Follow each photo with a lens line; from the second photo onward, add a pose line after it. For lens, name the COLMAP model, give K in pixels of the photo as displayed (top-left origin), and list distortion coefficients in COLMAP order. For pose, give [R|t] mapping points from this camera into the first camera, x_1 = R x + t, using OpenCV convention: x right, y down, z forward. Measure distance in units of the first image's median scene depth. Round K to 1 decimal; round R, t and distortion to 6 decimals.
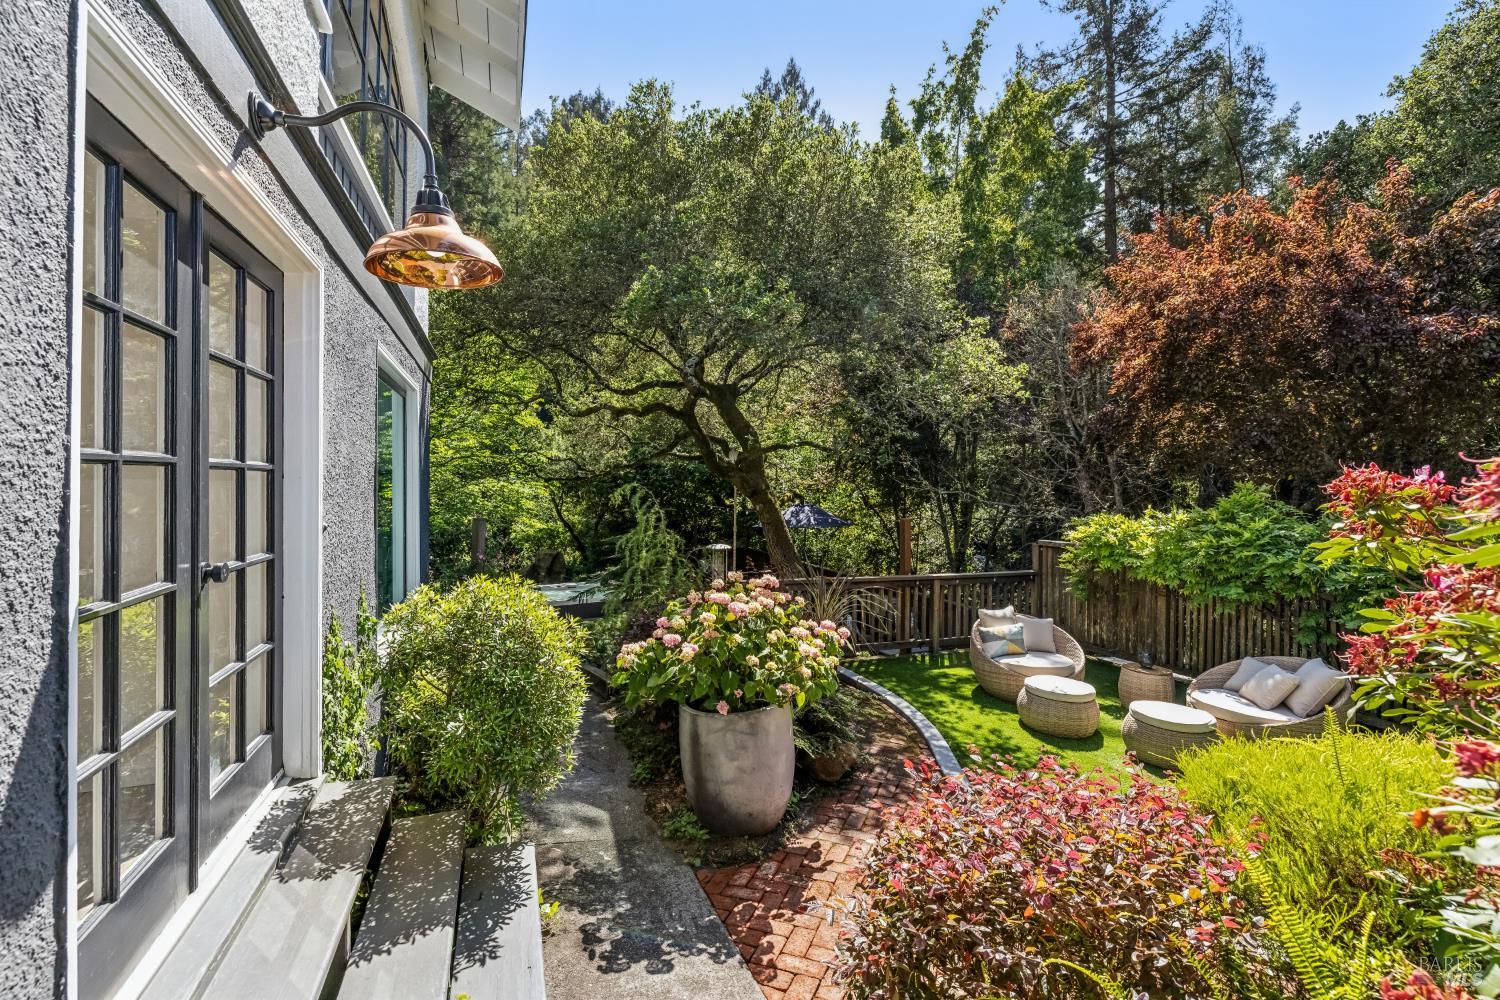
lens RADIAL K [[627.5, 0, 748.2], [0, 627.5, 489.7], [0, 0, 1]] dist [0.002965, 0.000637]
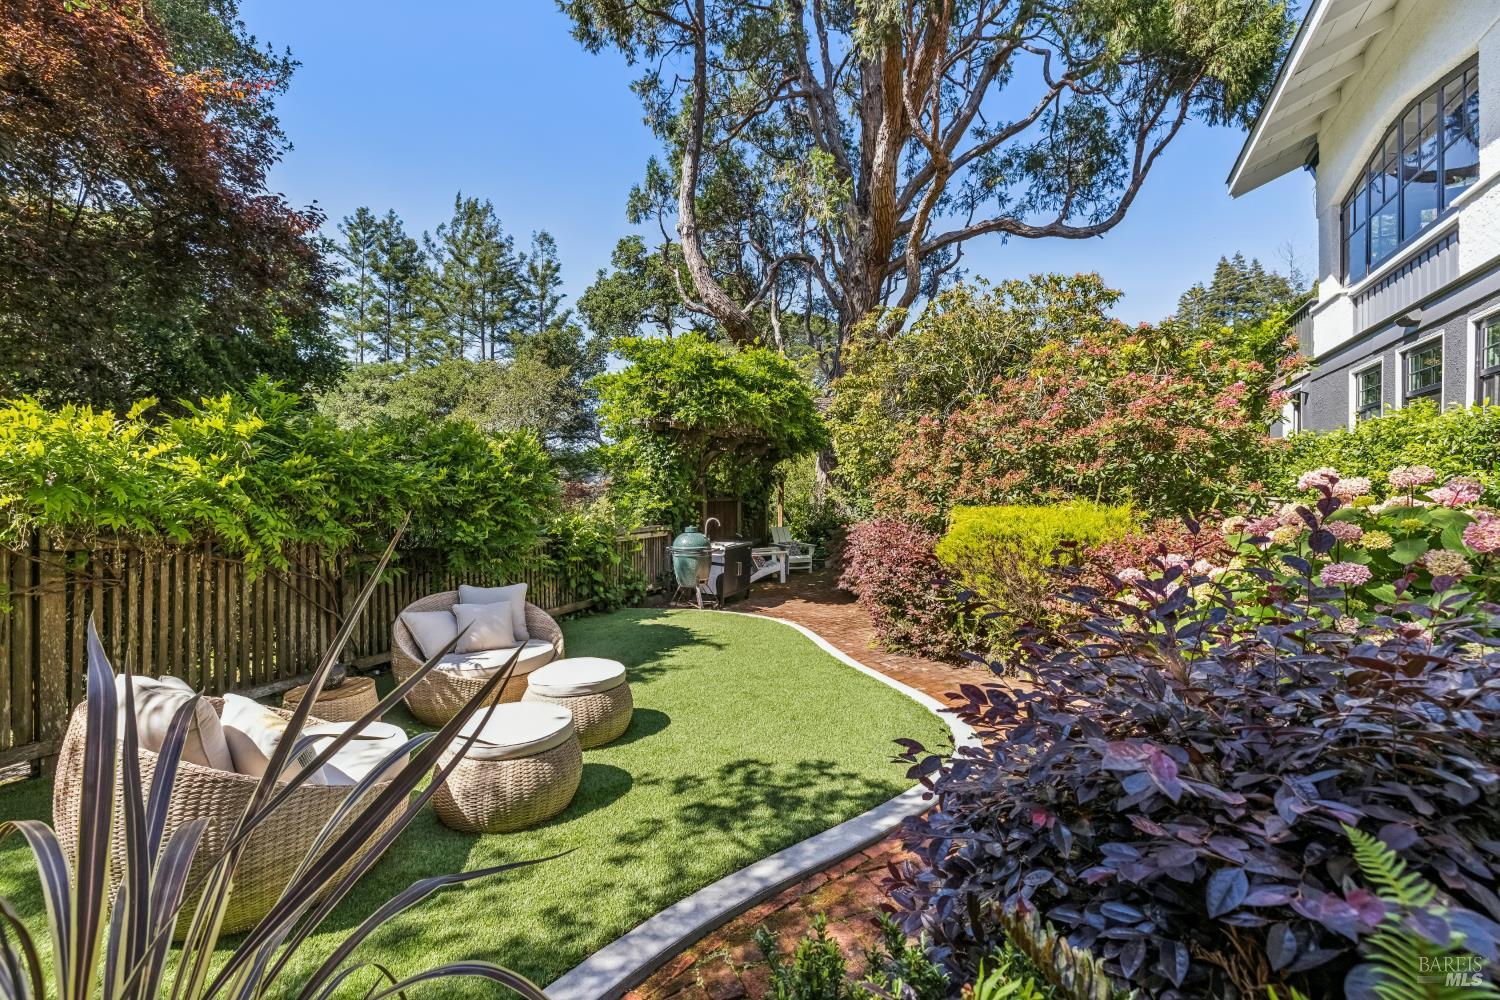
lens RADIAL K [[627.5, 0, 749.1], [0, 627.5, 491.3], [0, 0, 1]] dist [0.002965, 0.000637]
pose [[-0.657666, -0.021817, 0.752993, -0.036767], [-0.009345, 0.999740, 0.020805, 0.092324], [-0.753251, 0.006646, -0.657699, 1.190362]]
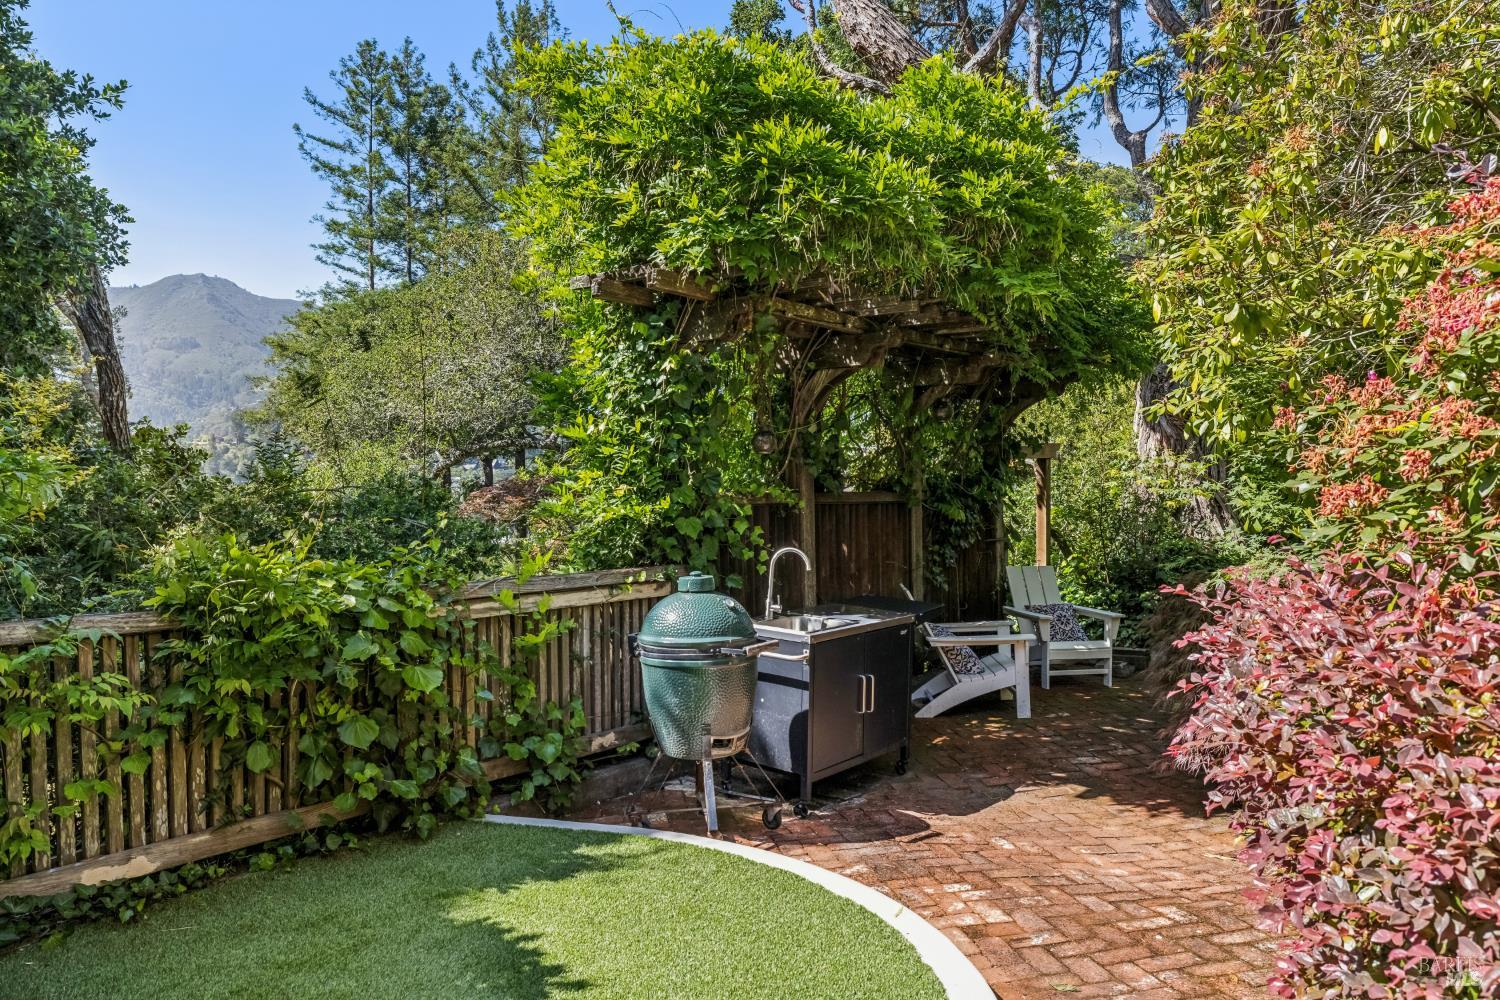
lens RADIAL K [[1051.9, 0, 741.8], [0, 1051.9, 496.6], [0, 0, 1]] dist [0.002388, 0.000070]
pose [[-0.430480, -0.017074, 0.902439, 0.449869], [0.006794, 0.999731, 0.022155, 0.132871], [-0.902574, 0.015668, -0.430249, 0.582017]]
